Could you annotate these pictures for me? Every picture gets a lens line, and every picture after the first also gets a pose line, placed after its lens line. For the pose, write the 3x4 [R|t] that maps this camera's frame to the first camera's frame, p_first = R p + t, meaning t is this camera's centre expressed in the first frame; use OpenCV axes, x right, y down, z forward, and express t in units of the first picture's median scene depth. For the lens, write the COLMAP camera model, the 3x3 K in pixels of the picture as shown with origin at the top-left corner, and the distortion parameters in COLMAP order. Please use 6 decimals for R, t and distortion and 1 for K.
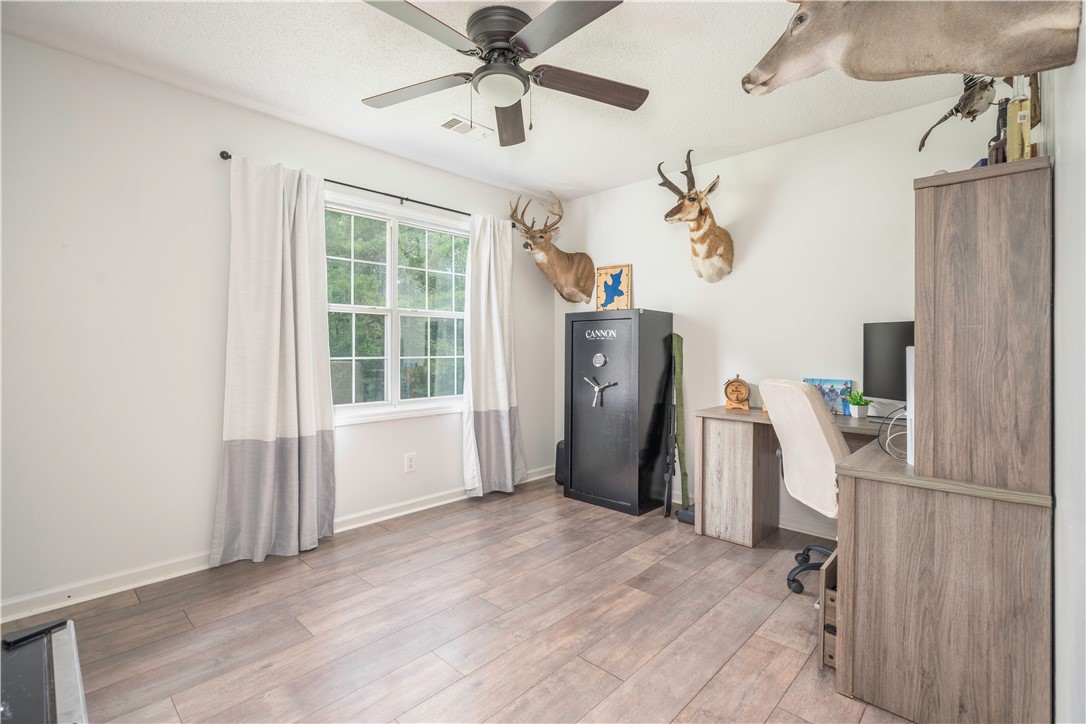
lens RADIAL K [[482.6, 0, 538.7], [0, 482.6, 357.2], [0, 0, 1]] dist [-0.001900, 0.001155]
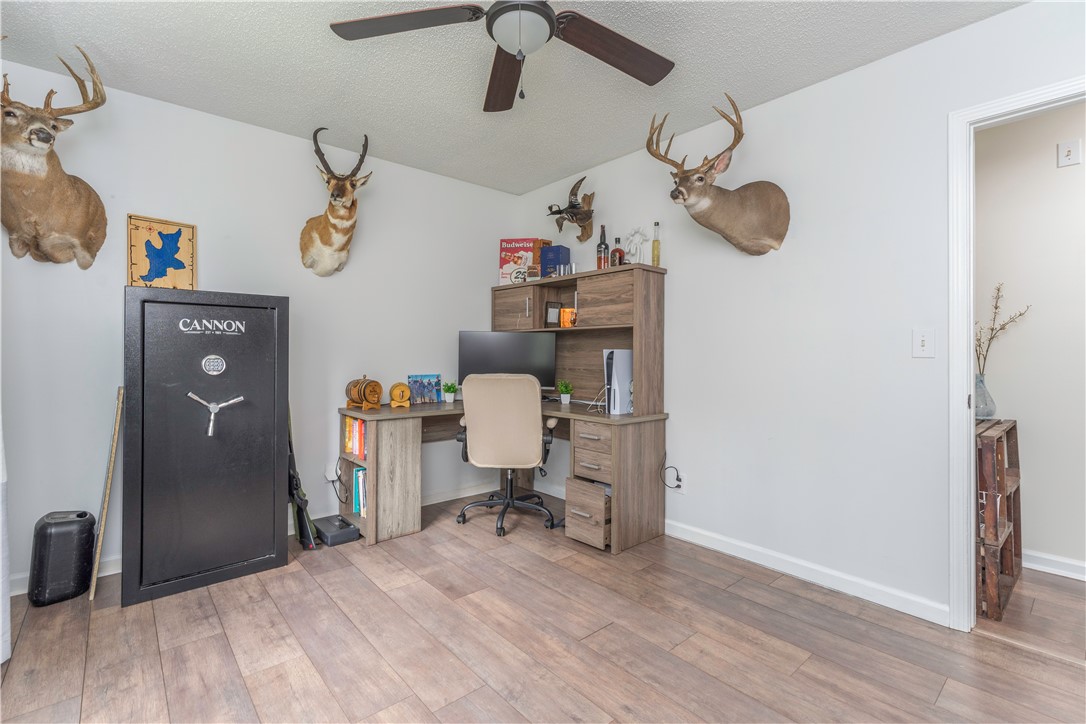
lens RADIAL K [[482.6, 0, 538.7], [0, 482.6, 357.2], [0, 0, 1]] dist [-0.001900, 0.001155]
pose [[0.120583, -0.012040, 0.992630, -0.589015], [0.011282, 0.999878, 0.010757, -0.008647], [-0.992639, 0.009902, 0.120705, 0.579261]]
